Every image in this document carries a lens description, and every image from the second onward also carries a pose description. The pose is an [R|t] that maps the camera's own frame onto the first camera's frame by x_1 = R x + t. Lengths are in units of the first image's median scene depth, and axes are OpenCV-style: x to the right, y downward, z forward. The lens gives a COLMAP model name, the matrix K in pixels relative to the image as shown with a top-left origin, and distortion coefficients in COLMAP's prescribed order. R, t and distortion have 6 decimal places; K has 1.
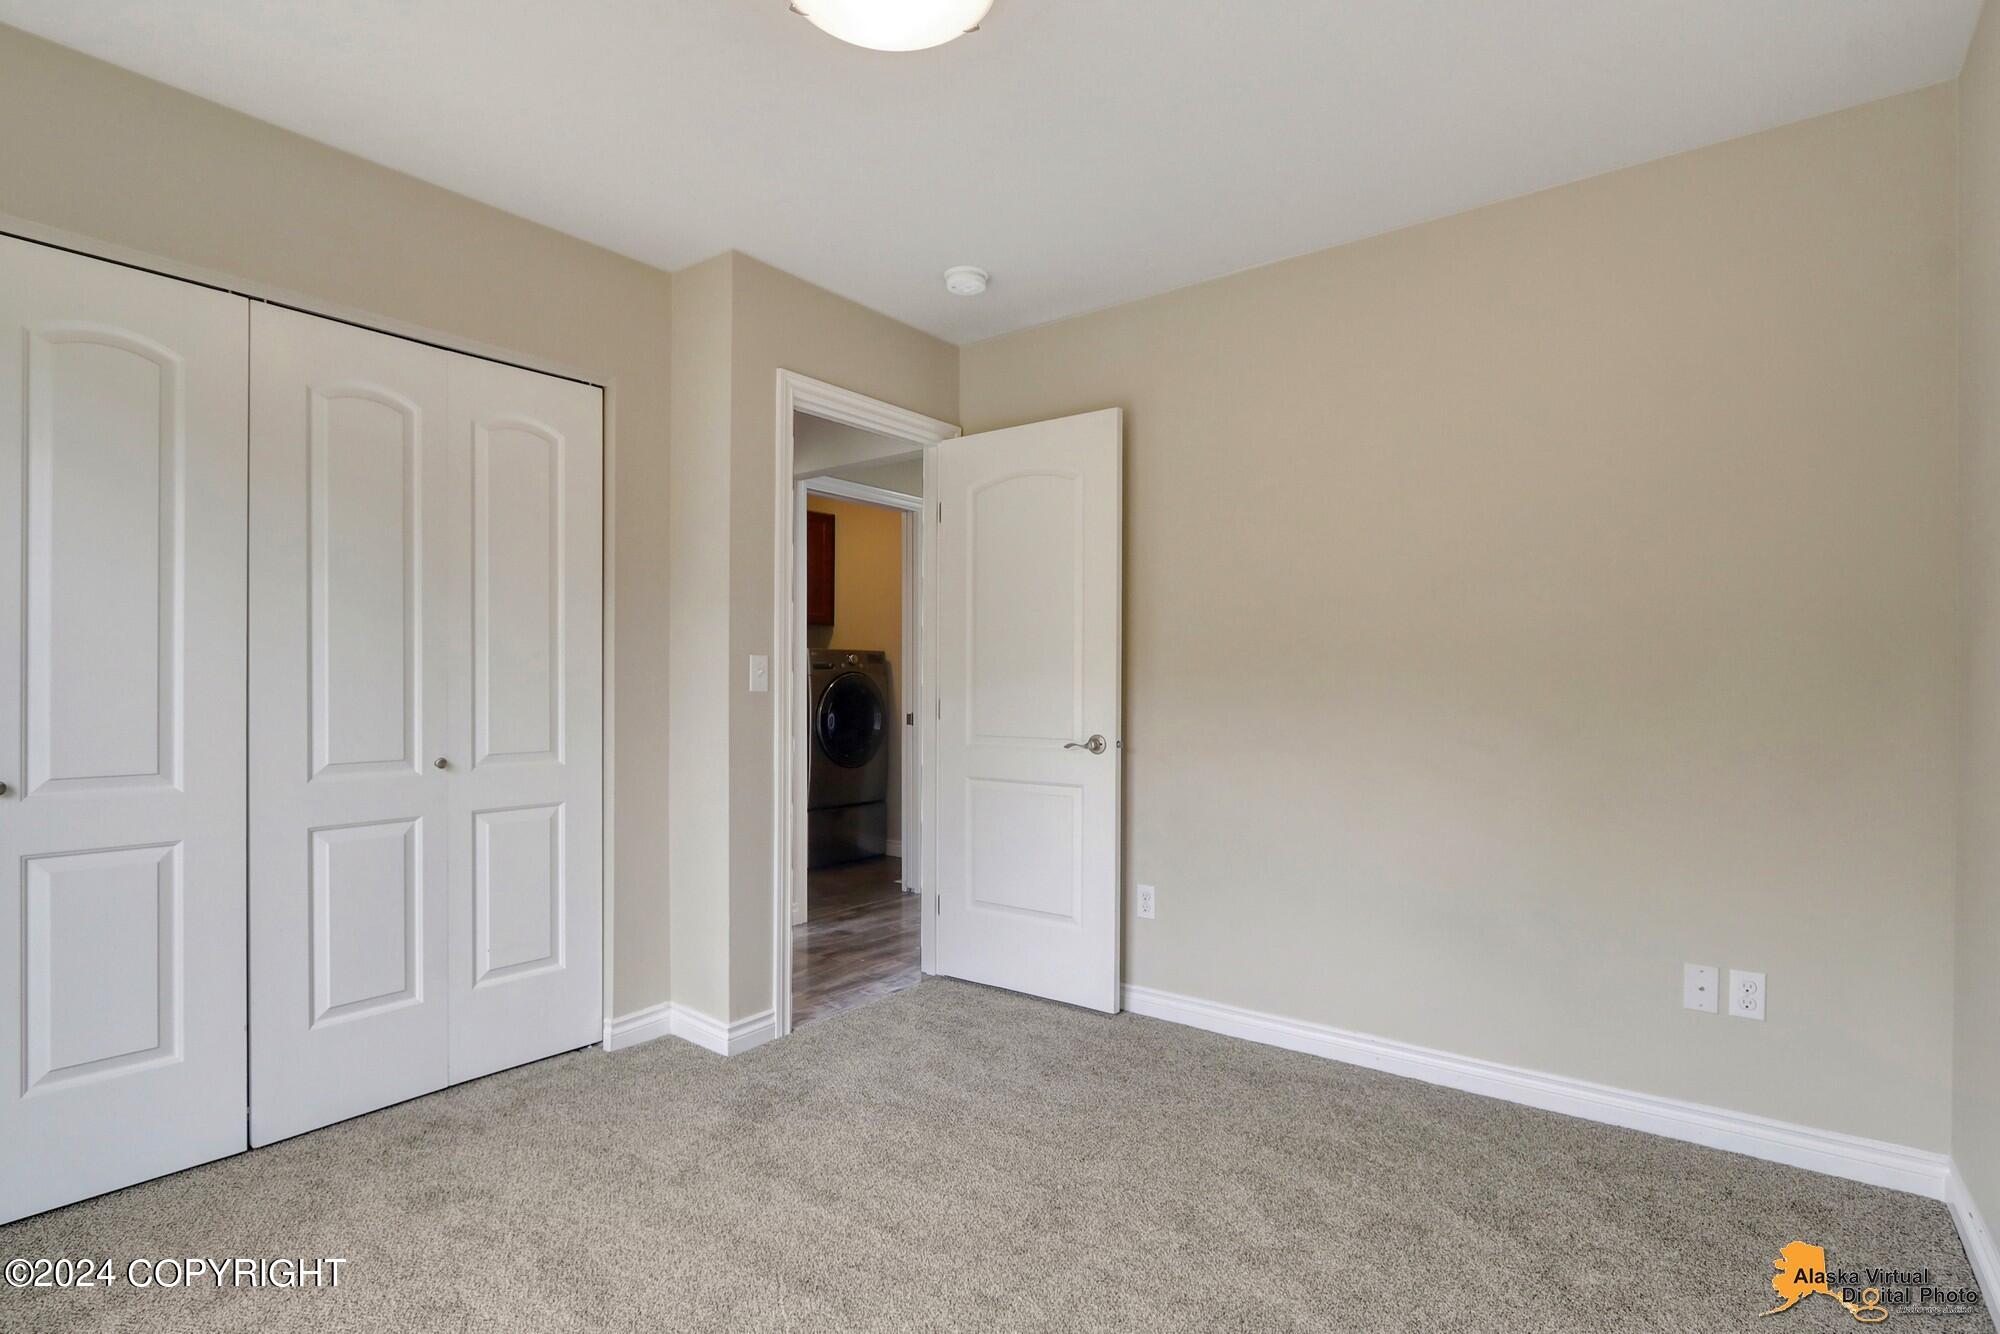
lens RADIAL K [[912.5, 0, 994.2], [0, 912.5, 695.9], [0, 0, 1]] dist [0.000703, 0.000138]
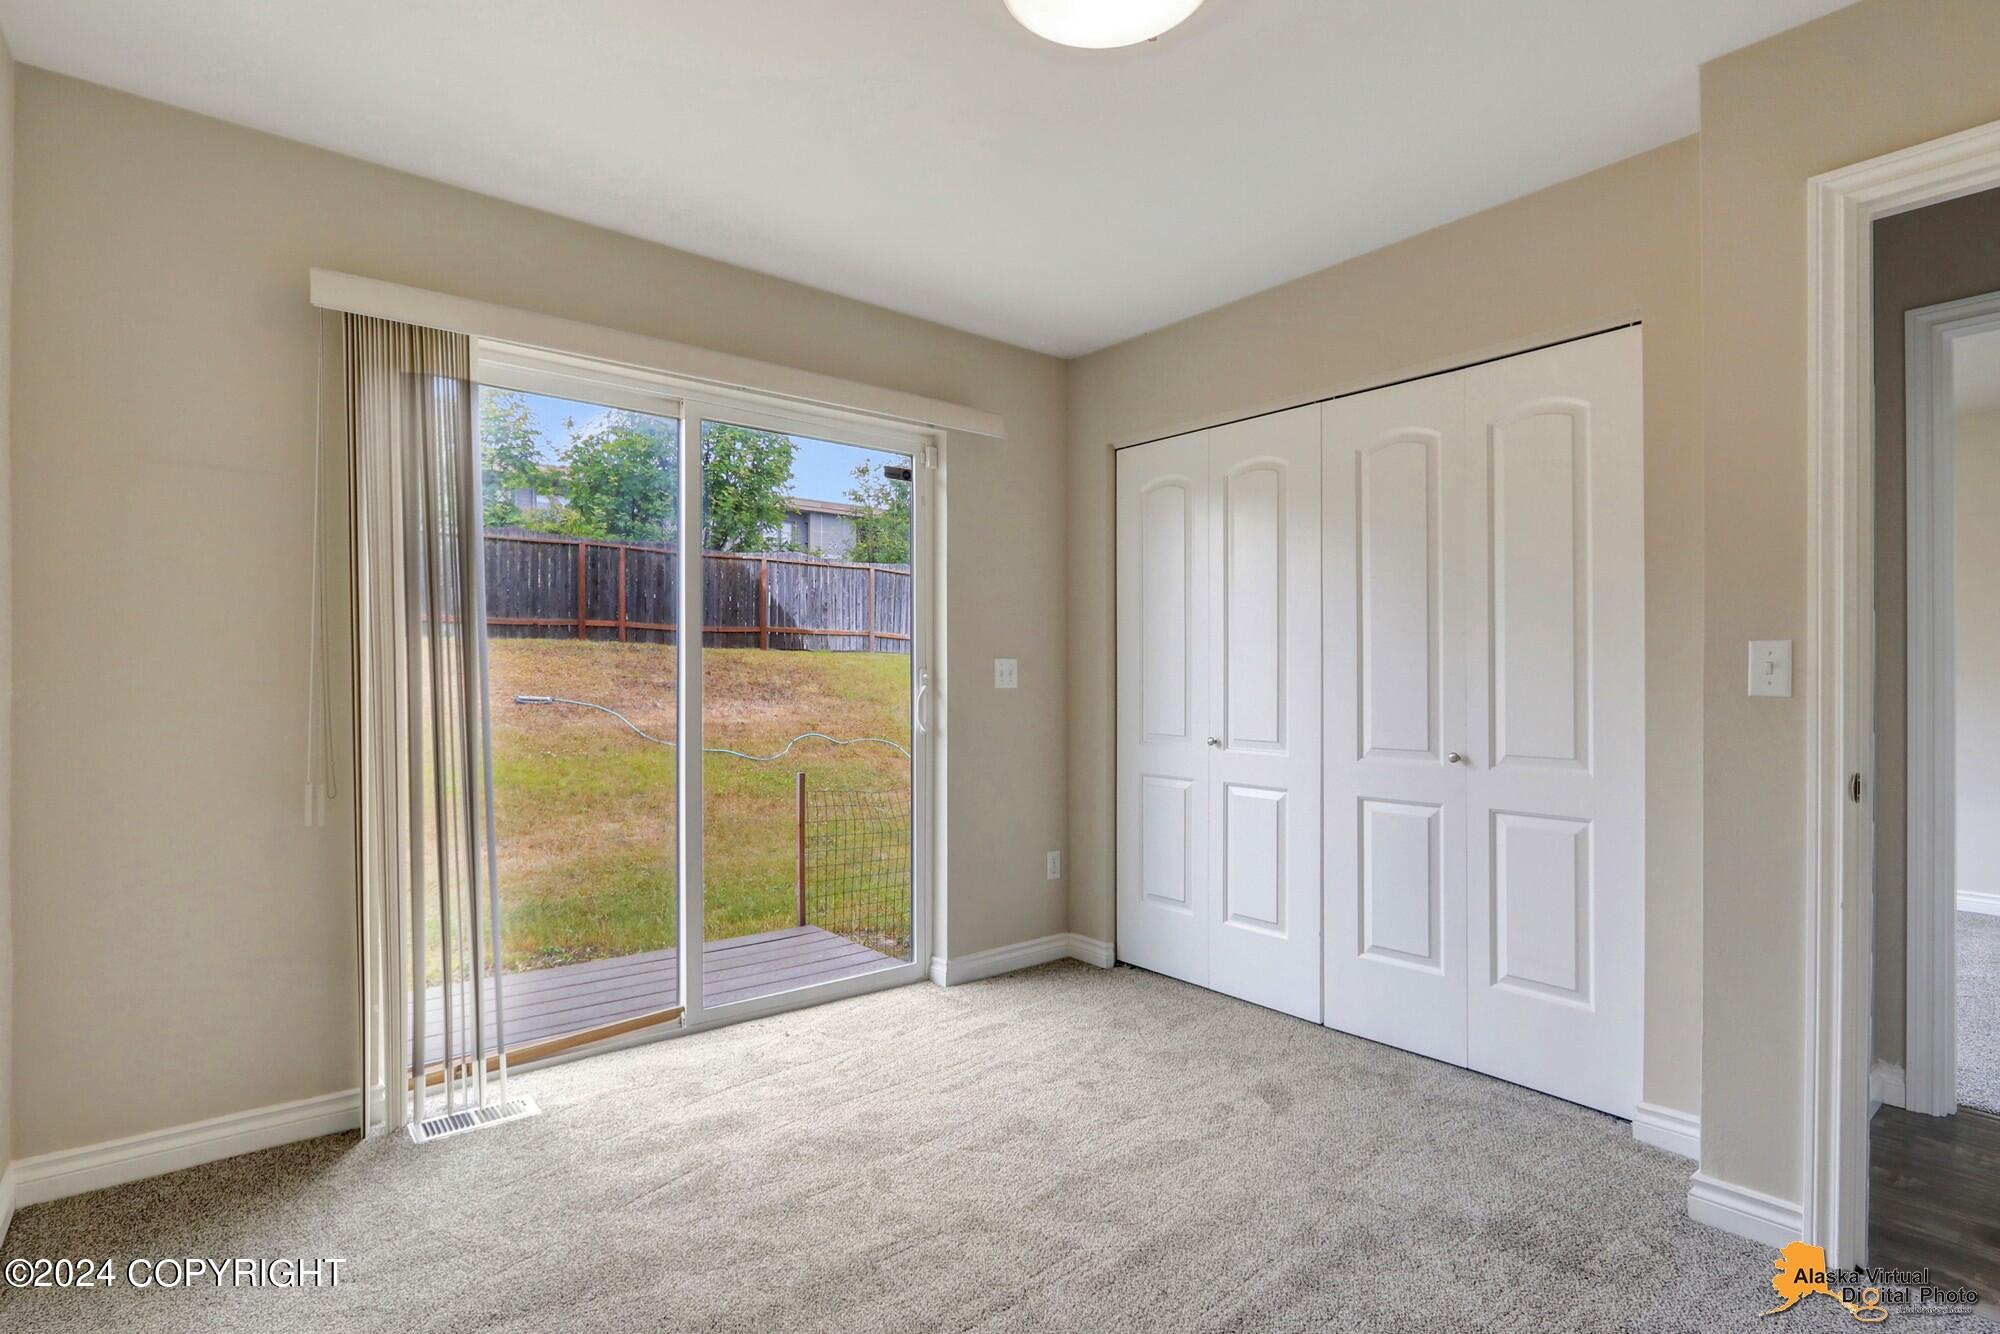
lens RADIAL K [[935.4, 0, 977.8], [0, 935.4, 676.2], [0, 0, 1]] dist [-0.008450, 0.000091]
pose [[-0.190078, -0.002340, -0.981766, 0.541768], [-0.011973, 0.999928, -0.000066, -0.014007], [0.981696, 0.011742, -0.190093, 0.627381]]
